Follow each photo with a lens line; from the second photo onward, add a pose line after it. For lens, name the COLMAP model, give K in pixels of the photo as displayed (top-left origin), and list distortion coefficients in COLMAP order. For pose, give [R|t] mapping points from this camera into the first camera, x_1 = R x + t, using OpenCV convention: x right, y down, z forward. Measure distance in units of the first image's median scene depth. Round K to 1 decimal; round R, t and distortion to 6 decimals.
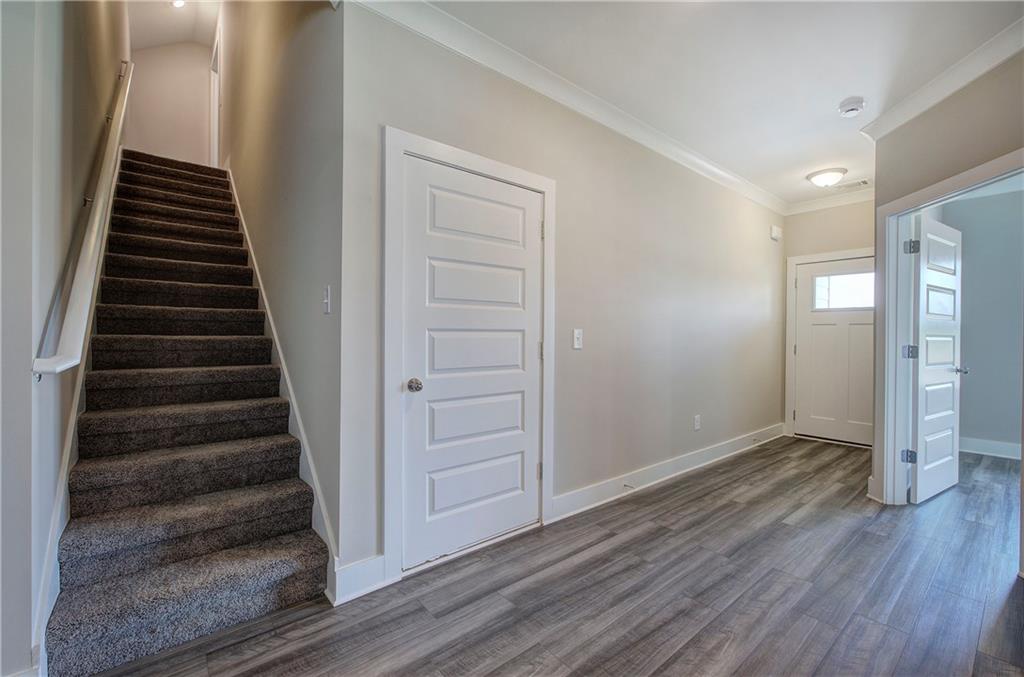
lens RADIAL K [[431.3, 0, 510.7], [0, 431.3, 337.7], [0, 0, 1]] dist [-0.006480, 0.001518]
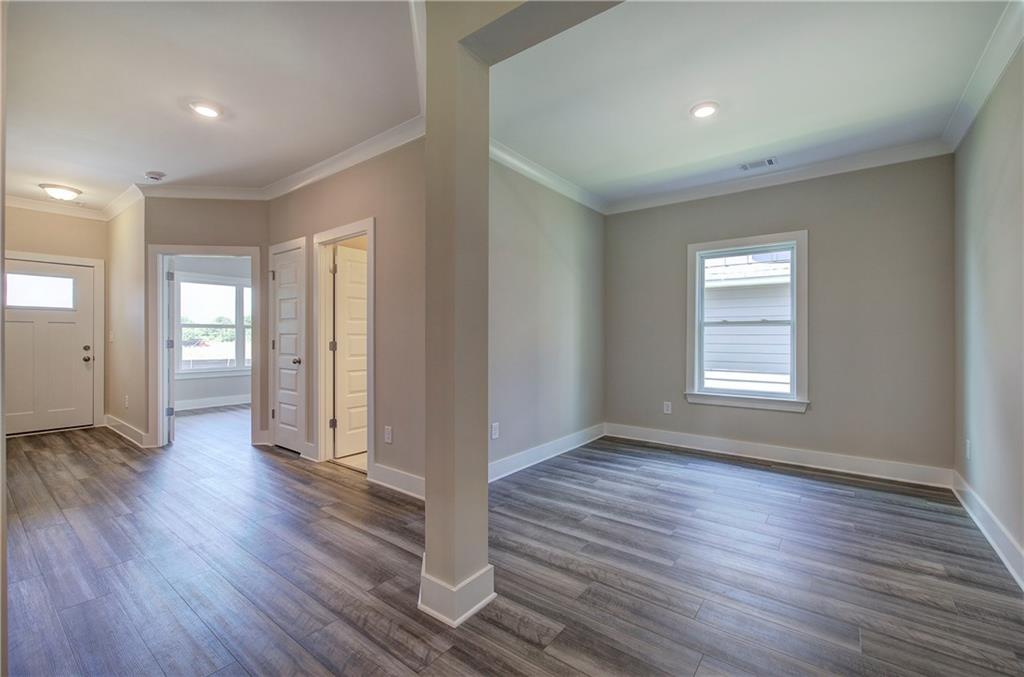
lens RADIAL K [[431.3, 0, 519.0], [0, 431.3, 337.9], [0, 0, 1]] dist [-0.006480, 0.001518]
pose [[-0.234943, -0.012343, 0.971931, -1.050872], [-0.000410, 0.999921, 0.012599, -0.011086], [-0.972009, 0.002562, -0.234929, 0.168461]]
